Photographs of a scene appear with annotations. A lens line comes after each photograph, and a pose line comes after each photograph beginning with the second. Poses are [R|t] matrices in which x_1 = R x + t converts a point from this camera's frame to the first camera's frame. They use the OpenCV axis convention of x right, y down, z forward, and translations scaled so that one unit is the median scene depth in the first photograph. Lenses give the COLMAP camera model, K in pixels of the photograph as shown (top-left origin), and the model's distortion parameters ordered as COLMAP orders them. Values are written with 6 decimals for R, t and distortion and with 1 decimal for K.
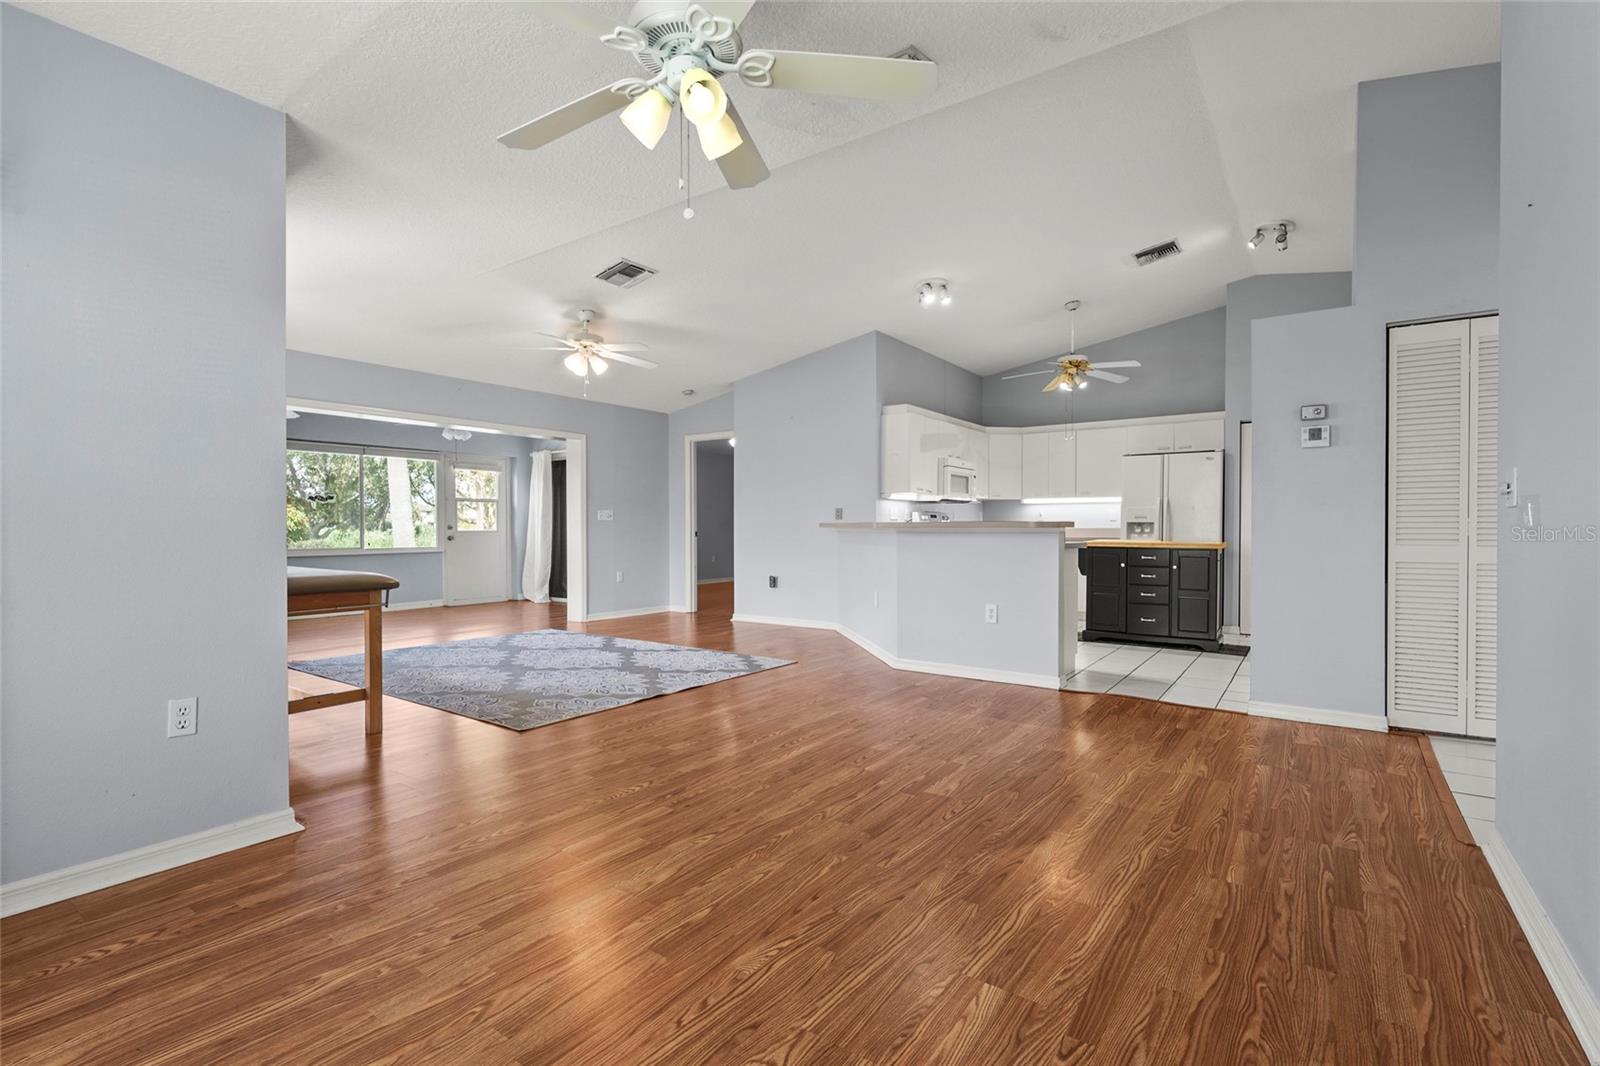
lens RADIAL K [[733.8, 0, 808.0], [0, 733.8, 534.1], [0, 0, 1]] dist [0.017101, 0.000160]
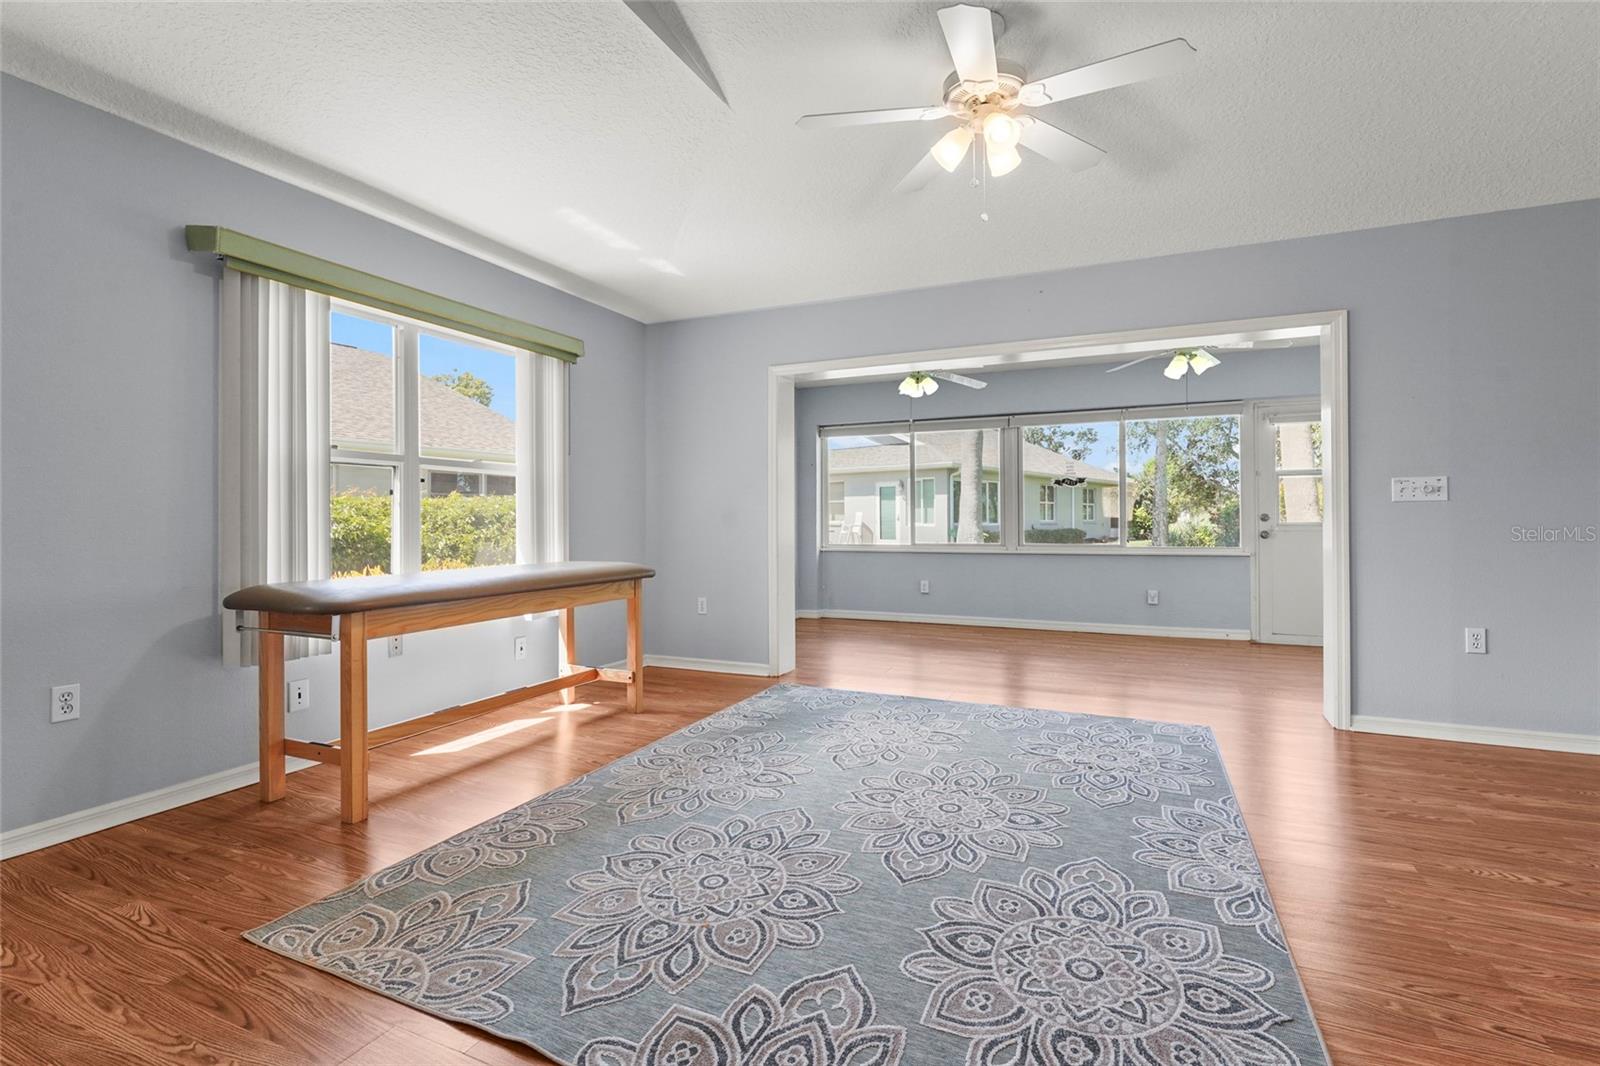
lens RADIAL K [[735.3, 0, 795.1], [0, 735.3, 520.6], [0, 0, 1]] dist [-0.000082, 0.000131]
pose [[0.183797, 0.000763, -0.982964, 0.079238], [-0.004619, 0.999989, -0.000087, -0.006384], [0.982953, 0.004557, 0.183798, 0.631774]]
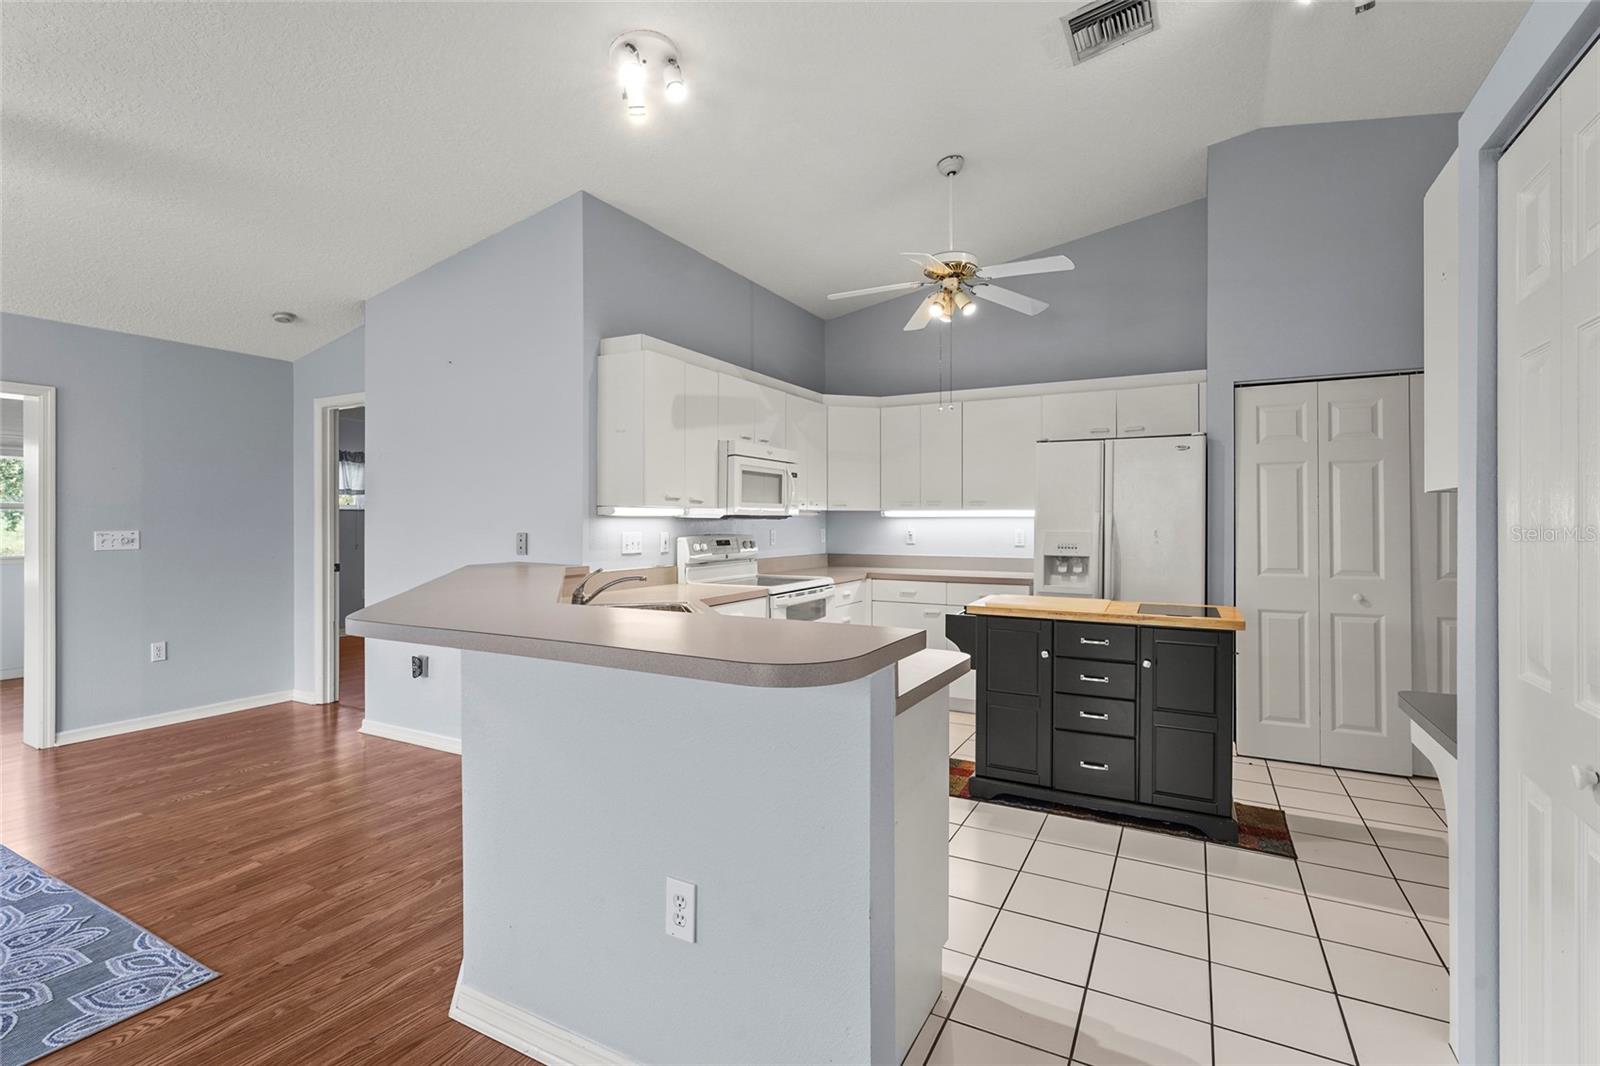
lens RADIAL K [[743.7, 0, 796.0], [0, 743.7, 519.7], [0, 0, 1]] dist [0.000581, 0.000238]
pose [[0.993588, 0.001363, 0.113049, 0.173365], [-0.000041, 0.999932, -0.011696, -0.038169], [-0.113057, 0.011616, 0.993521, 0.442681]]
